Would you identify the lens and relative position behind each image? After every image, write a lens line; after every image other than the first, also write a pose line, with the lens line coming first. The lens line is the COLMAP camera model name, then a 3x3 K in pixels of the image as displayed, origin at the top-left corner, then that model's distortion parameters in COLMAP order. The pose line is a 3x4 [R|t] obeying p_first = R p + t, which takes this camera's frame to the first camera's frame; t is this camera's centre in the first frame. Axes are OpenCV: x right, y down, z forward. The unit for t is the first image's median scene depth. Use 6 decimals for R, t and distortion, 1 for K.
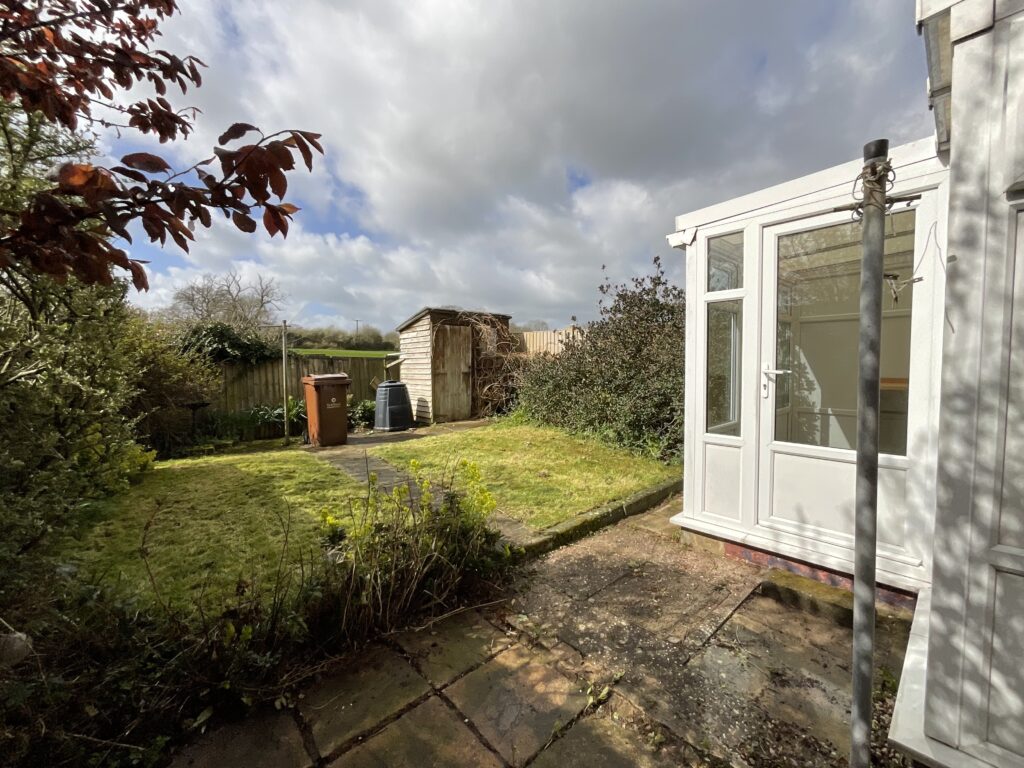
lens RADIAL K [[421.3, 0, 510.2], [0, 421.3, 386.1], [0, 0, 1]] dist [0.008894, -0.000056]
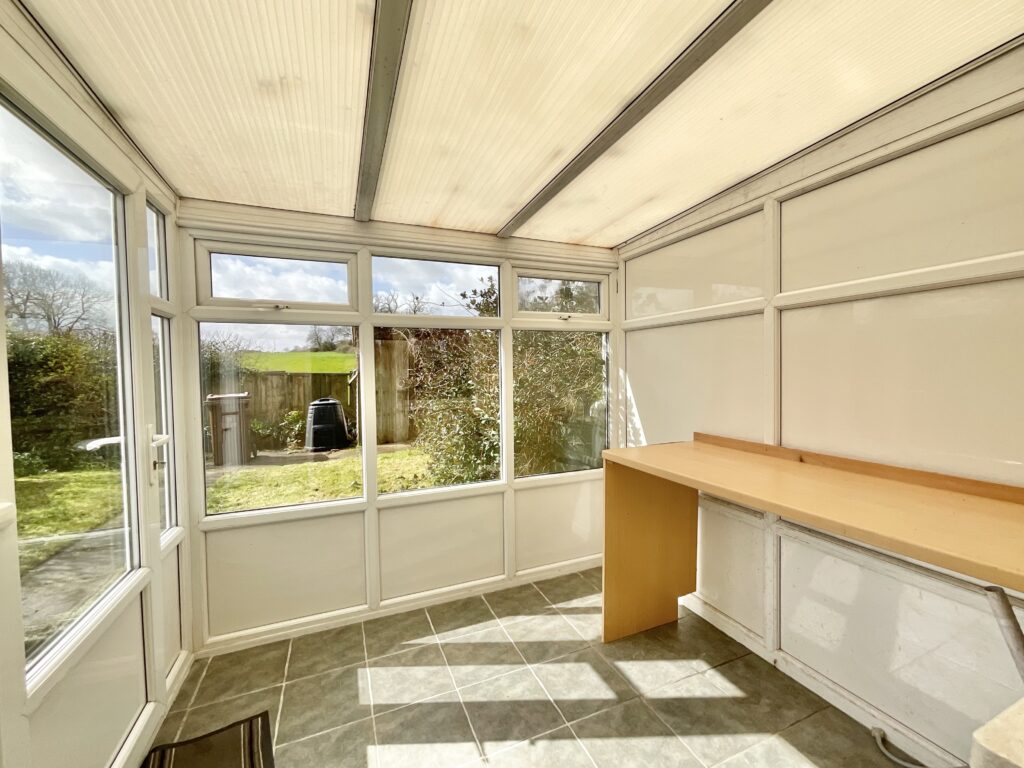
lens RADIAL K [[421.3, 0, 512.6], [0, 421.3, 384.8], [0, 0, 1]] dist [0.008894, -0.000056]
pose [[0.939918, 0.008147, -0.341302, 0.475720], [-0.012504, 0.999866, -0.010568, -0.041377], [0.341170, 0.014200, 0.939894, 0.241227]]
